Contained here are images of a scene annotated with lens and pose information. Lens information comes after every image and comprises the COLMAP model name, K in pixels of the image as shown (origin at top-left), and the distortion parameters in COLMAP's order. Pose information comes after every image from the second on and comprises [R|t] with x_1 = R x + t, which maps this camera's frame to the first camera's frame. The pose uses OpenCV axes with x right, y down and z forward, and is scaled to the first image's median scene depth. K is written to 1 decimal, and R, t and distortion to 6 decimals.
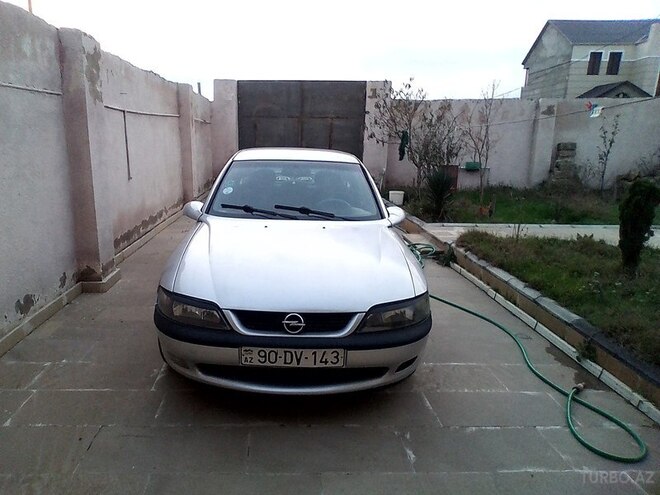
lens RADIAL K [[463.6, 0, 297.3], [0, 463.6, 243.2], [0, 0, 1]] dist [0.008608, -0.032532]
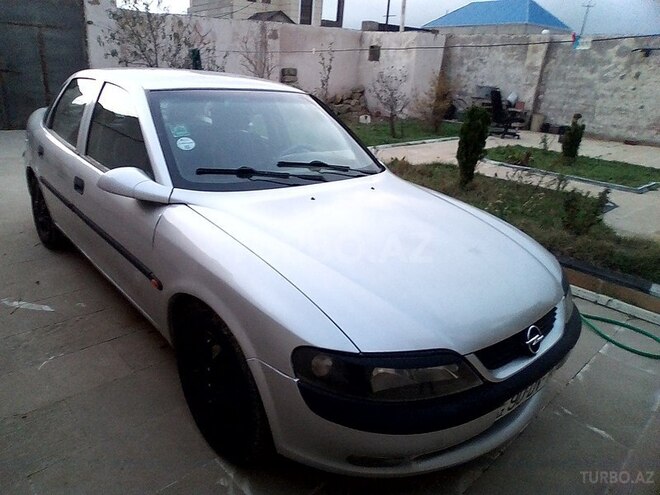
lens RADIAL K [[463.6, 0, 297.3], [0, 463.6, 243.2], [0, 0, 1]] dist [0.008608, -0.032532]
pose [[0.766394, -0.205332, 0.608669, -0.368747], [0.109312, 0.975404, 0.191410, -0.076186], [-0.633001, -0.080161, 0.769989, 0.387948]]
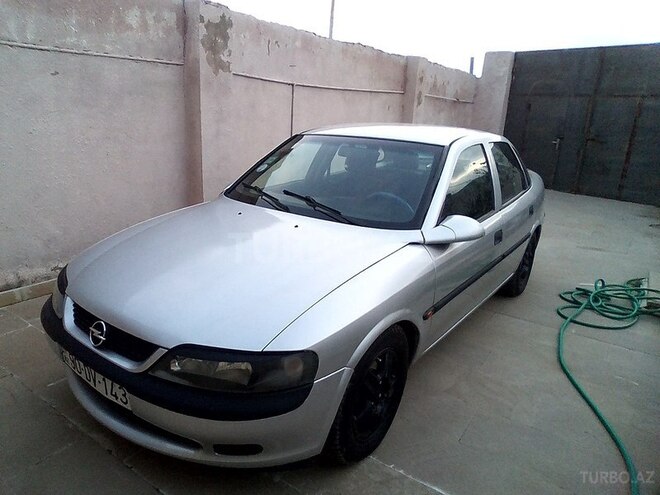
lens RADIAL K [[463.6, 0, 297.3], [0, 463.6, 243.2], [0, 0, 1]] dist [0.008608, -0.032532]
pose [[0.776547, 0.181210, -0.603439, 0.379287], [-0.163872, 0.982875, 0.084271, -0.051905], [0.608376, 0.033446, 0.792944, 0.320283]]
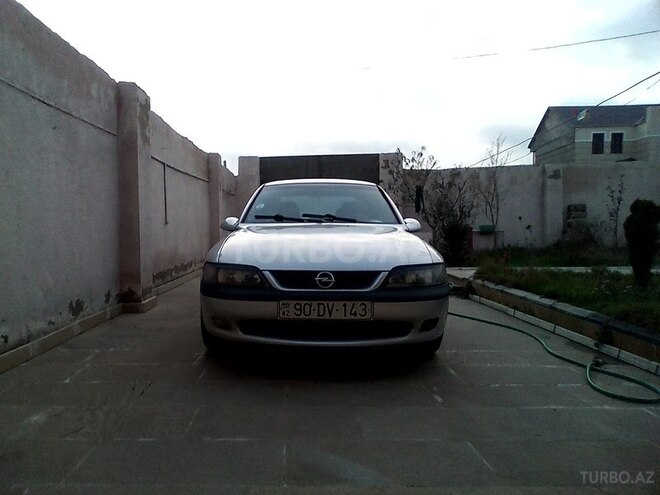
lens RADIAL K [[463.6, 0, 297.3], [0, 463.6, 243.2], [0, 0, 1]] dist [0.008608, -0.032532]
pose [[0.999115, -0.020872, -0.036505, -0.018021], [0.013489, 0.981322, -0.191900, 0.165807], [0.039828, 0.191238, 0.980735, -0.070983]]
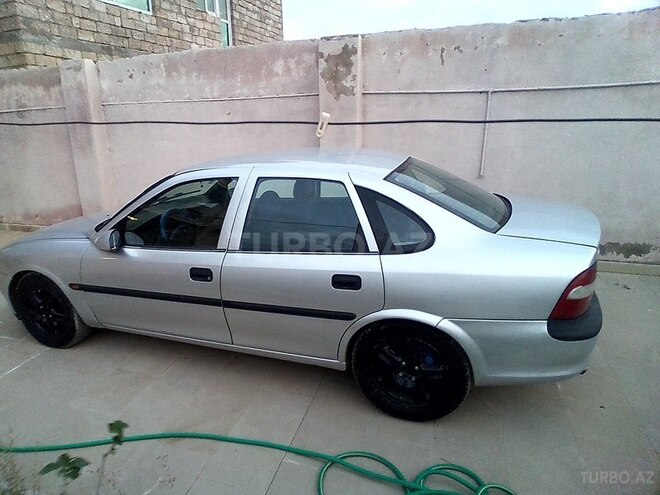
lens RADIAL K [[463.6, 0, 297.3], [0, 463.6, 243.2], [0, 0, 1]] dist [0.008608, -0.032532]
pose [[-0.343265, 0.255351, -0.903861, 0.721543], [-0.177542, 0.927344, 0.329411, -0.330947], [0.922306, 0.273549, -0.272989, 1.322188]]
